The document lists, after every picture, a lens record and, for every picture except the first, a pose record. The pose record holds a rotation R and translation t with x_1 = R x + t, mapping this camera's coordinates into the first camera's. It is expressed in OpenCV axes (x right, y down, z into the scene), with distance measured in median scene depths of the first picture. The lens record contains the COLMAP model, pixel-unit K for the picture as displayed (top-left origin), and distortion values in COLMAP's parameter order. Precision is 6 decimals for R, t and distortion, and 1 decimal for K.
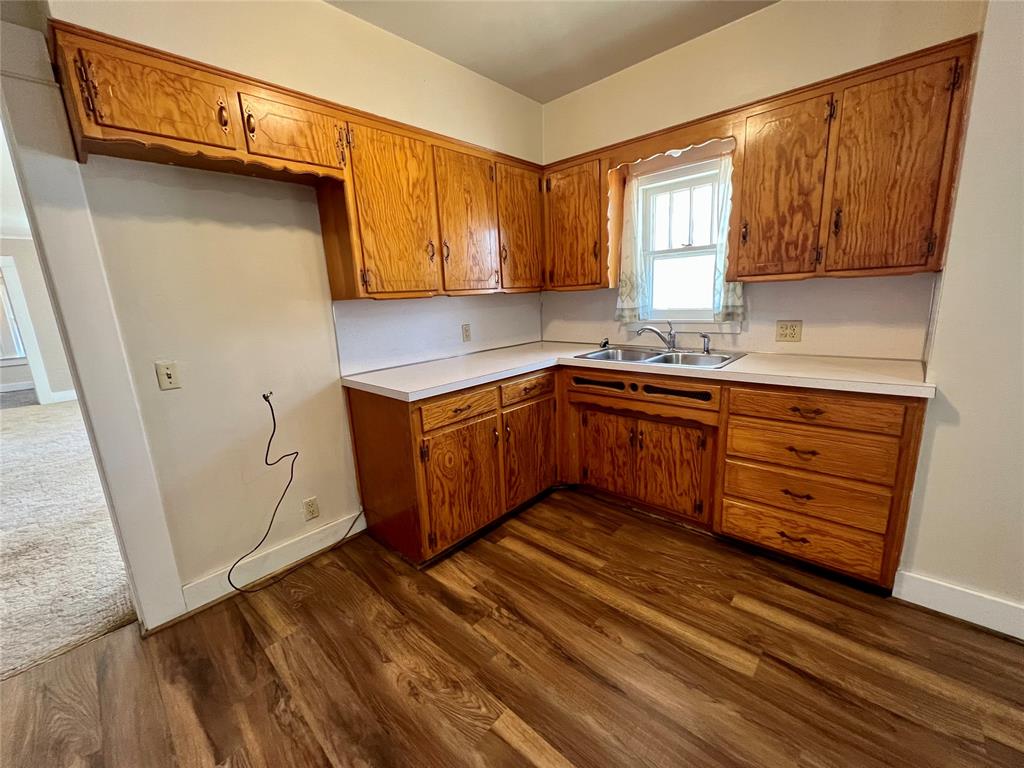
lens RADIAL K [[409.9, 0, 512.3], [0, 409.9, 383.2], [0, 0, 1]] dist [-0.002329, 0.000132]
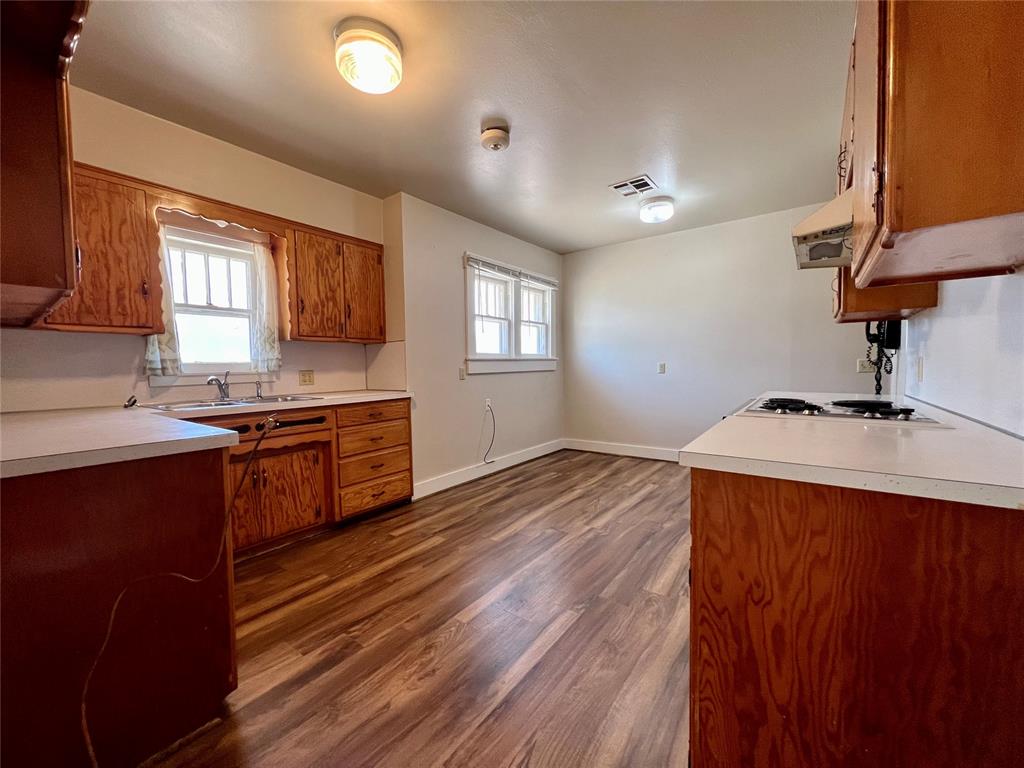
lens RADIAL K [[409.7, 0, 508.6], [0, 409.7, 382.9], [0, 0, 1]] dist [0.001487, 0.000143]
pose [[-0.097742, 0.004261, 0.995203, -0.969563], [0.228089, 0.973470, 0.018234, 0.030640], [-0.968722, 0.228777, -0.096120, 0.532509]]
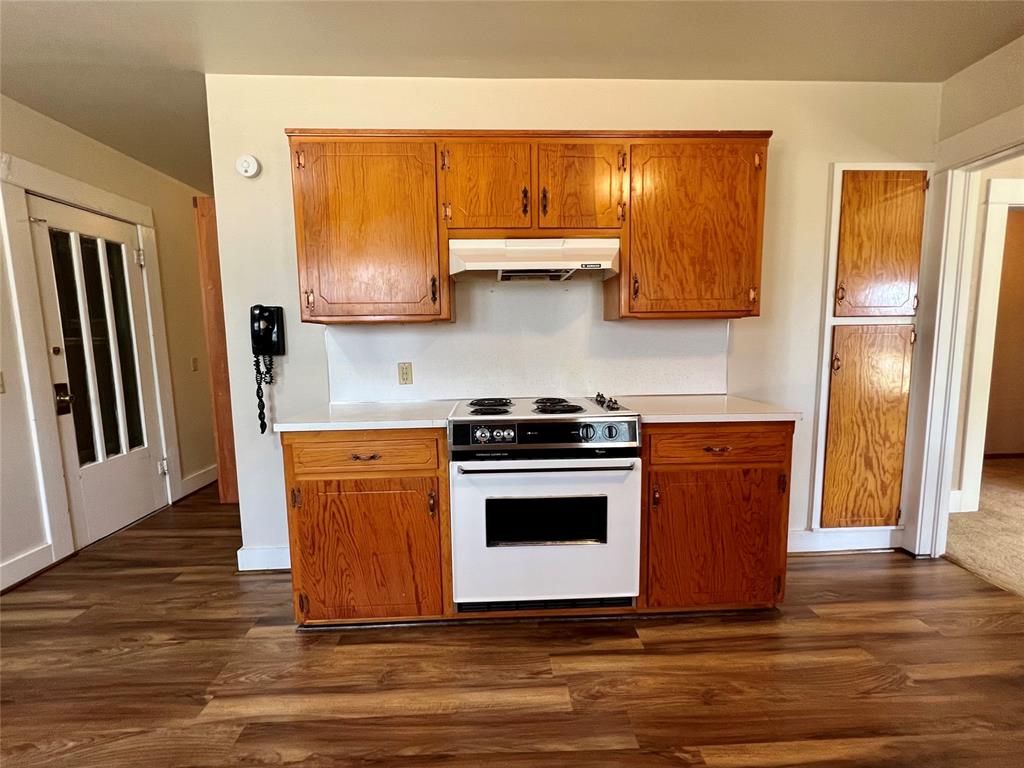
lens RADIAL K [[468.4, 0, 514.2], [0, 468.4, 397.4], [0, 0, 1]] dist [-0.002701, 0.000143]
pose [[-0.705129, 0.142676, -0.694577, 0.601410], [-0.097930, 0.950566, 0.294677, -0.099024], [0.702284, 0.275805, -0.656299, 0.529658]]
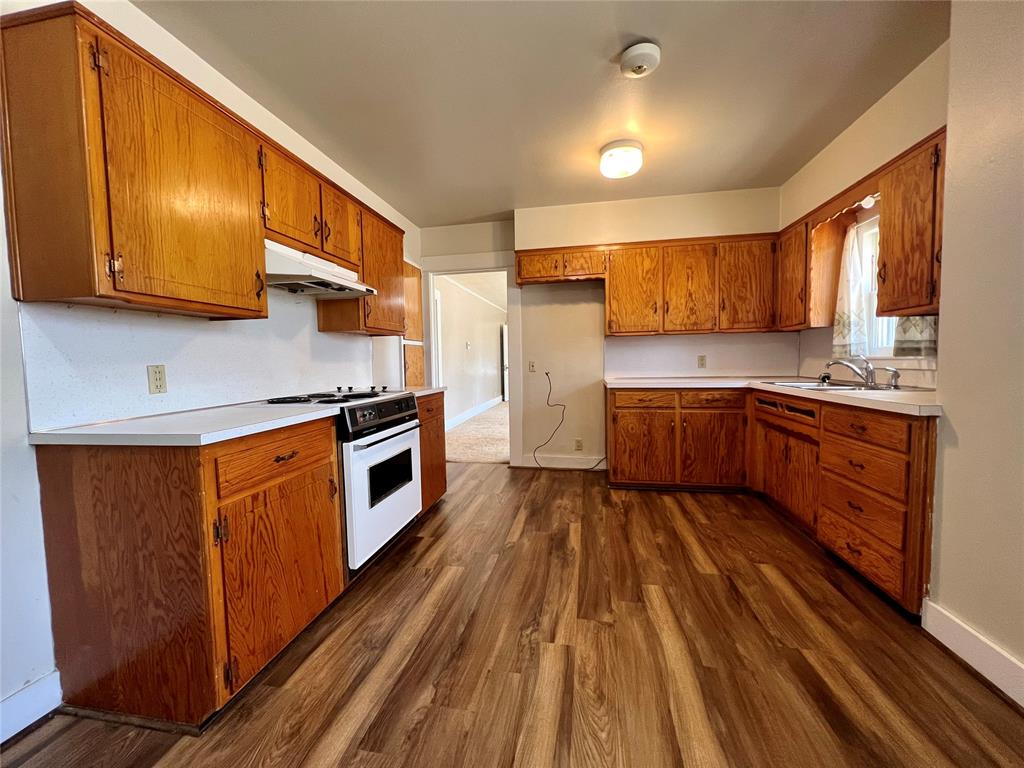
lens RADIAL K [[409.7, 0, 510.5], [0, 409.7, 383.0], [0, 0, 1]] dist [0.001487, 0.000143]
pose [[0.532285, 0.086165, -0.842169, 1.040072], [-0.185009, 0.982600, -0.016400, 0.129642], [0.826102, 0.164538, 0.538965, -0.380472]]
